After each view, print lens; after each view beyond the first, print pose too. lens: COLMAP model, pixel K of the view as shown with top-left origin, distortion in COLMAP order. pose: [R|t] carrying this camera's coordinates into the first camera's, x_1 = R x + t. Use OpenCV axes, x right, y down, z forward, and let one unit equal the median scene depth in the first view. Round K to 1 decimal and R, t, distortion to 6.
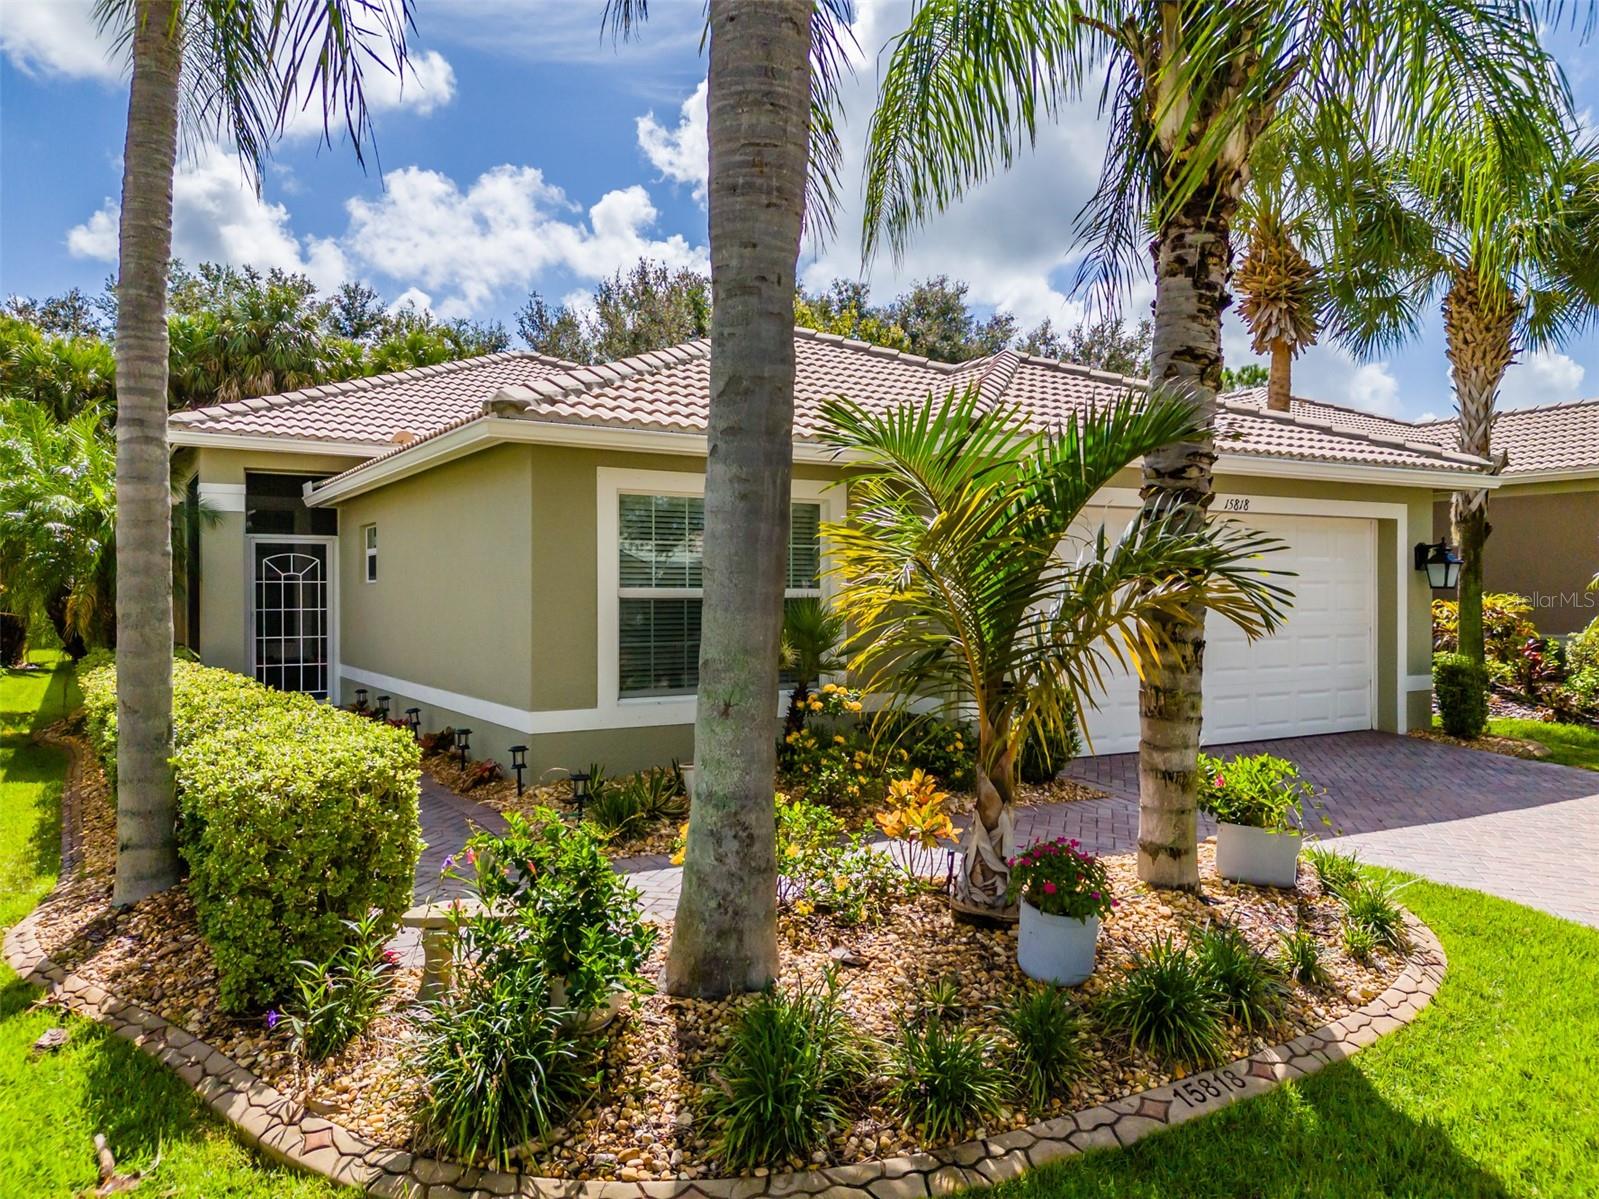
lens RADIAL K [[1176.3, 0, 794.7], [0, 1176.3, 601.5], [0, 0, 1]] dist [0.047387, -0.044919]
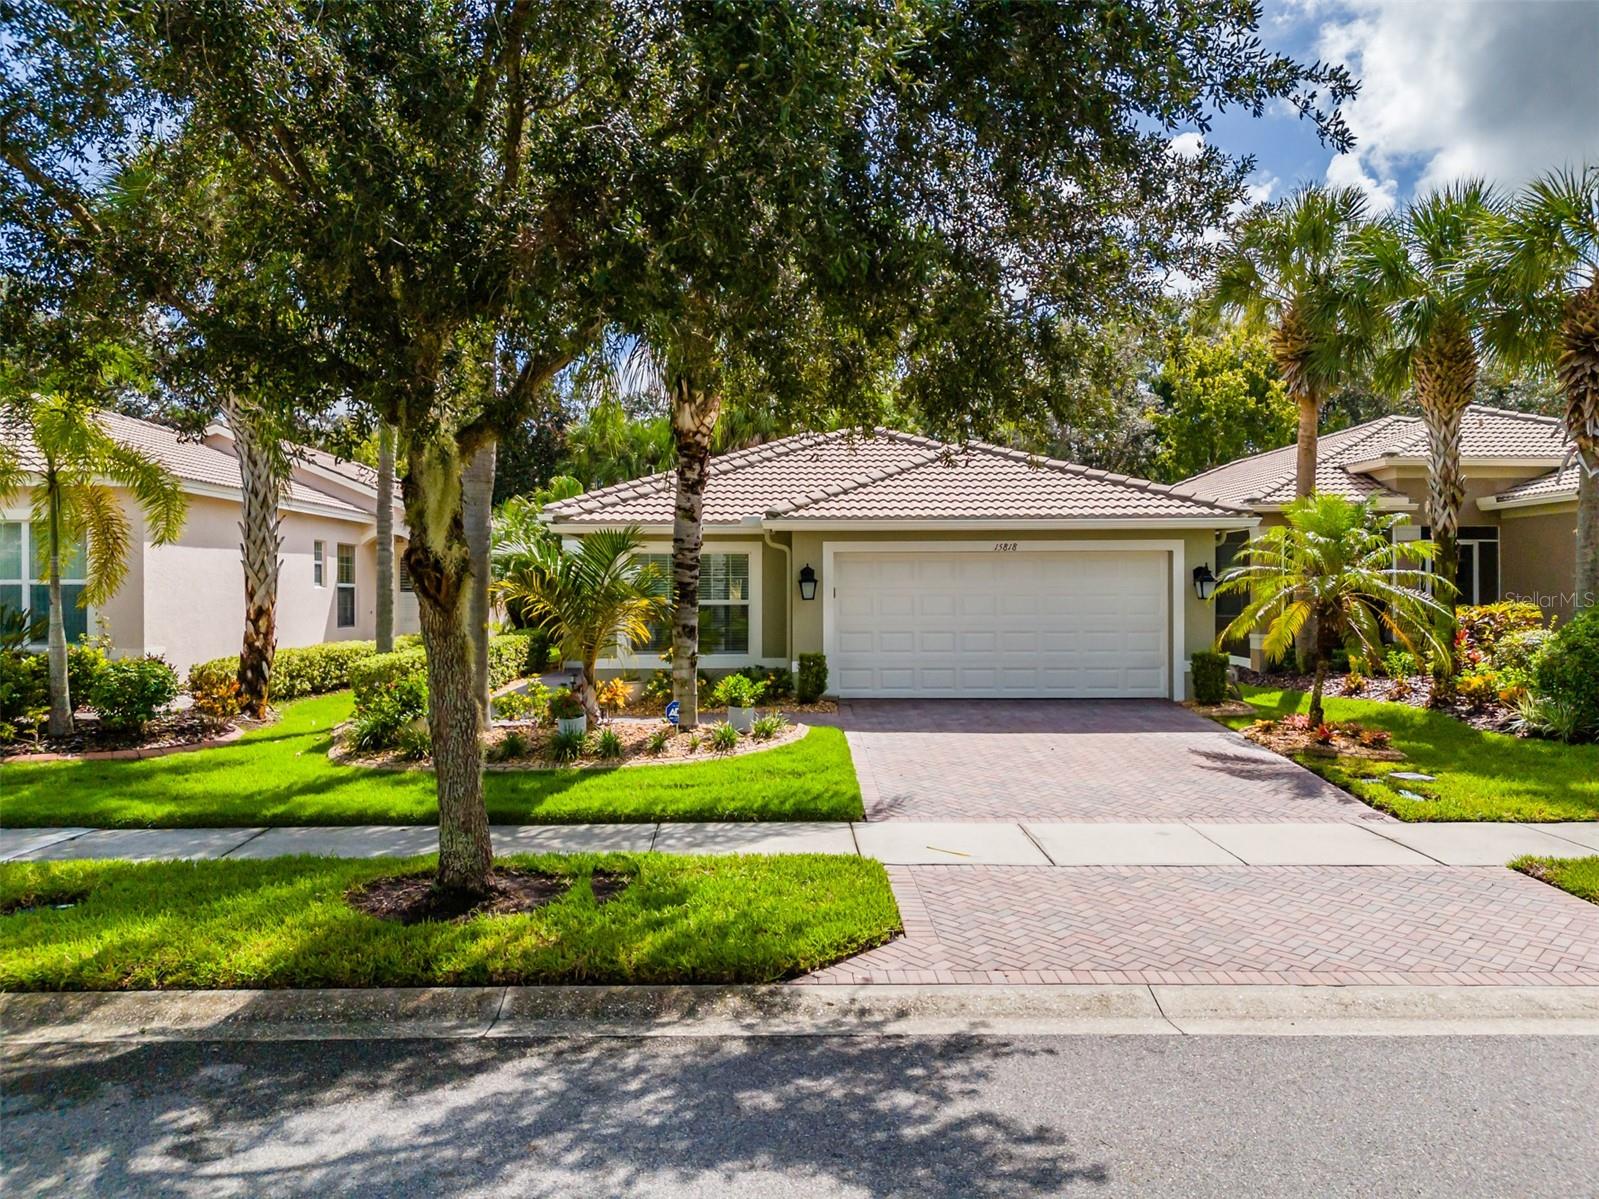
lens RADIAL K [[1176.3, 0, 785.2], [0, 1176.3, 599.9], [0, 0, 1]] dist [0.047387, -0.044919]
pose [[0.865875, 0.000271, -0.500261, 1.684663], [-0.001395, 0.999997, -0.001872, -0.013377], [0.500259, 0.002319, 0.865873, -0.963777]]
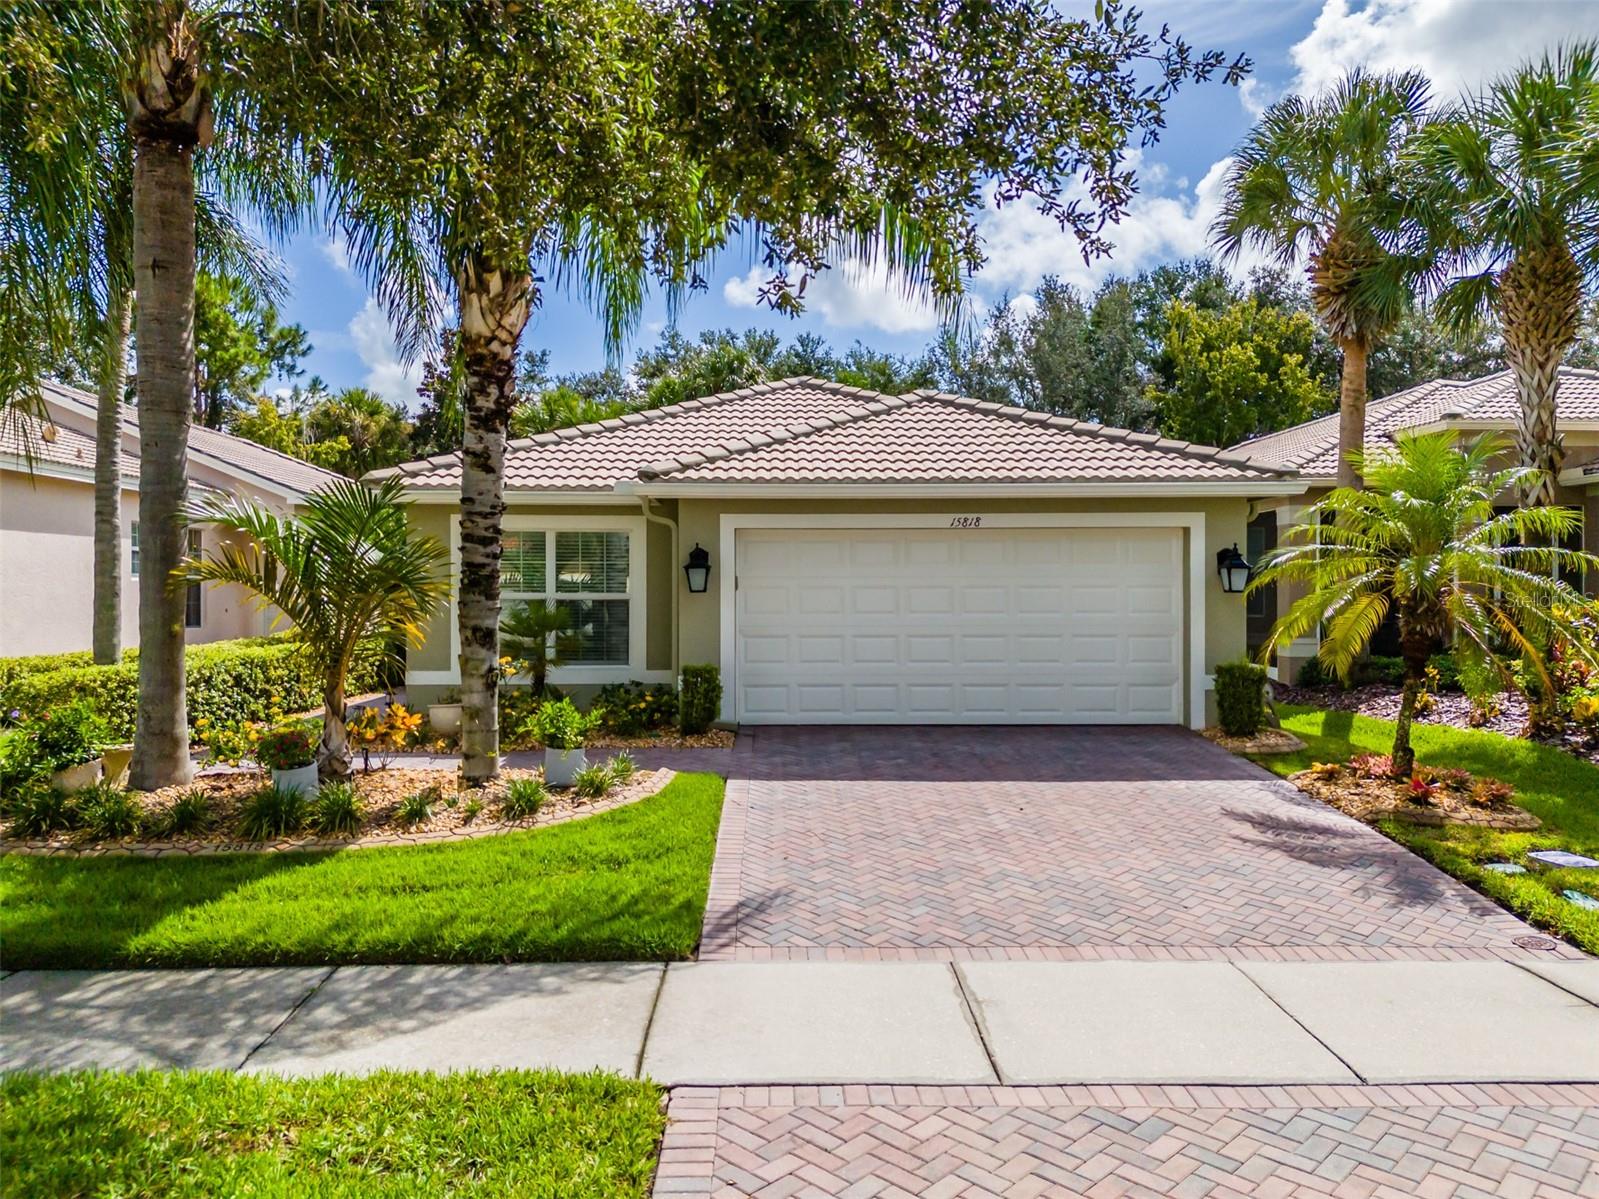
lens RADIAL K [[1176.3, 0, 794.1], [0, 1176.3, 601.2], [0, 0, 1]] dist [0.047387, -0.044919]
pose [[0.871046, 0.001644, -0.491199, 1.484383], [-0.002830, 0.999995, -0.001673, -0.000046], [0.491193, 0.002847, 0.871046, -0.195938]]
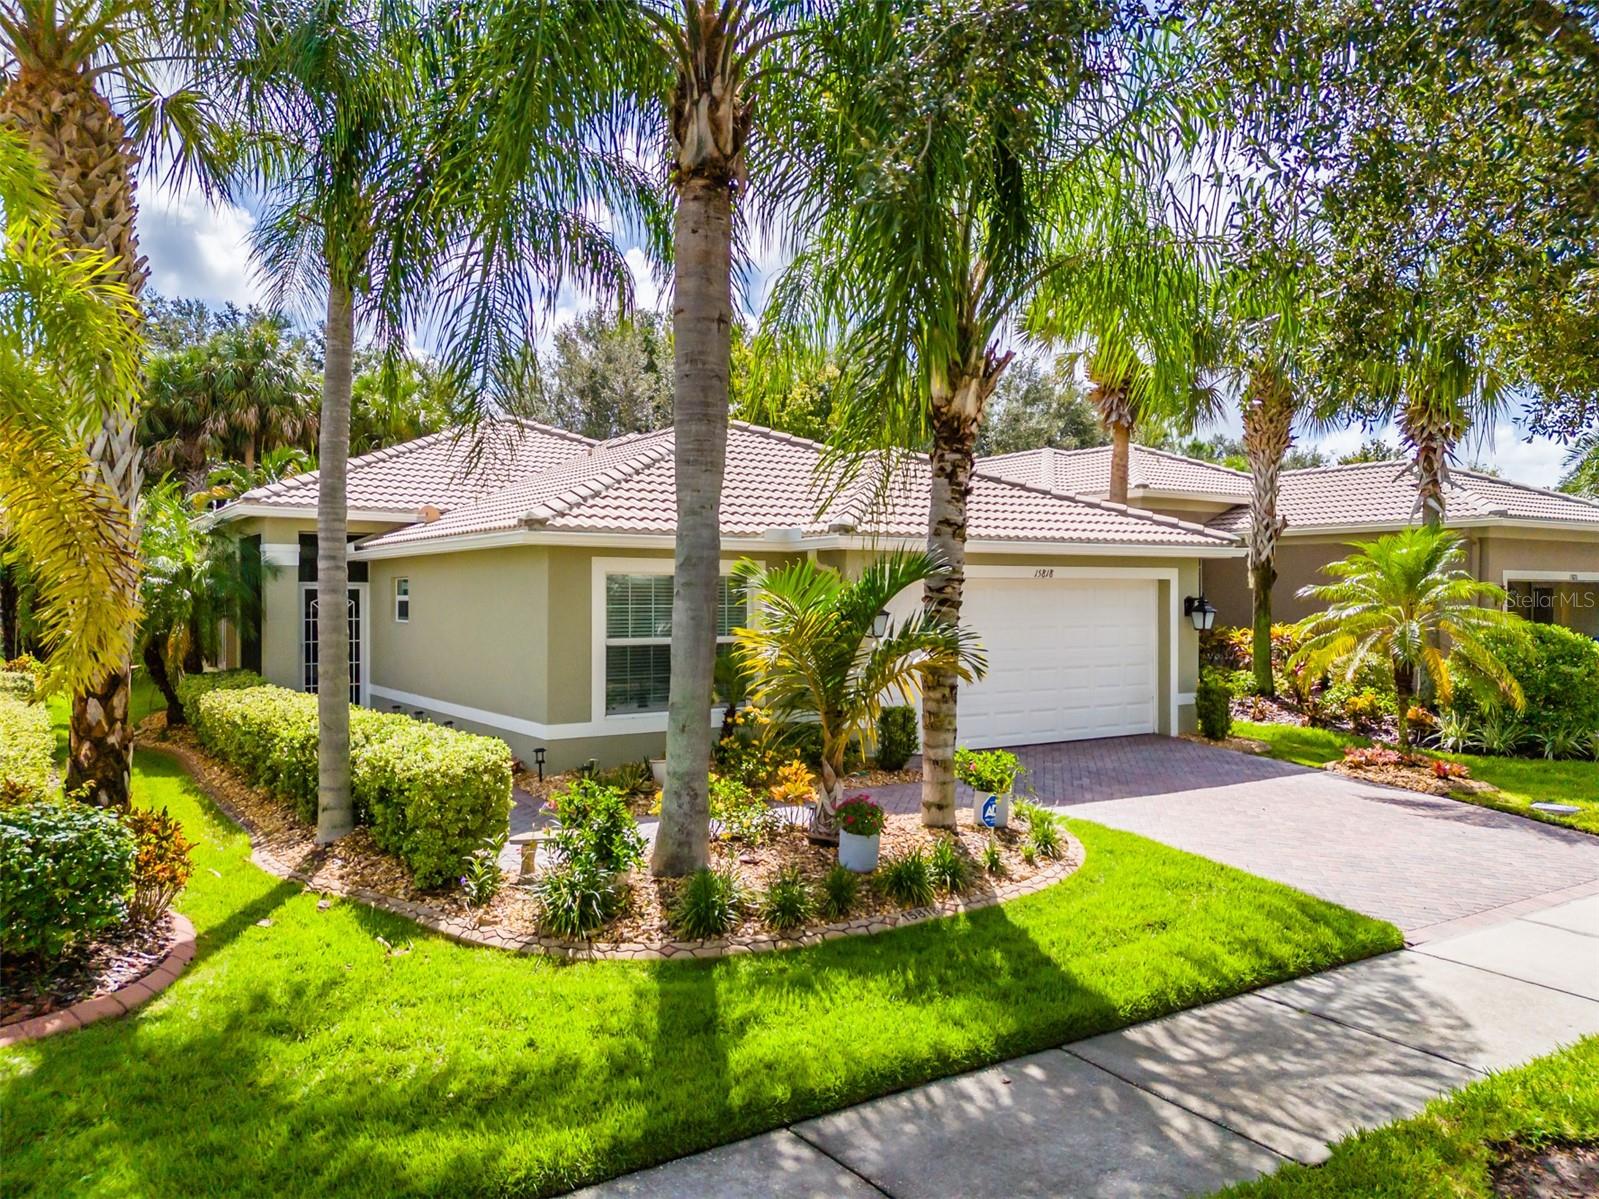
lens RADIAL K [[1176.3, 0, 795.3], [0, 1176.3, 600.0], [0, 0, 1]] dist [0.047387, -0.044919]
pose [[0.999029, 0.000642, 0.044043, 0.030903], [-0.000531, 0.999997, -0.002544, -0.086694], [-0.044044, 0.002518, 0.999026, -0.711938]]
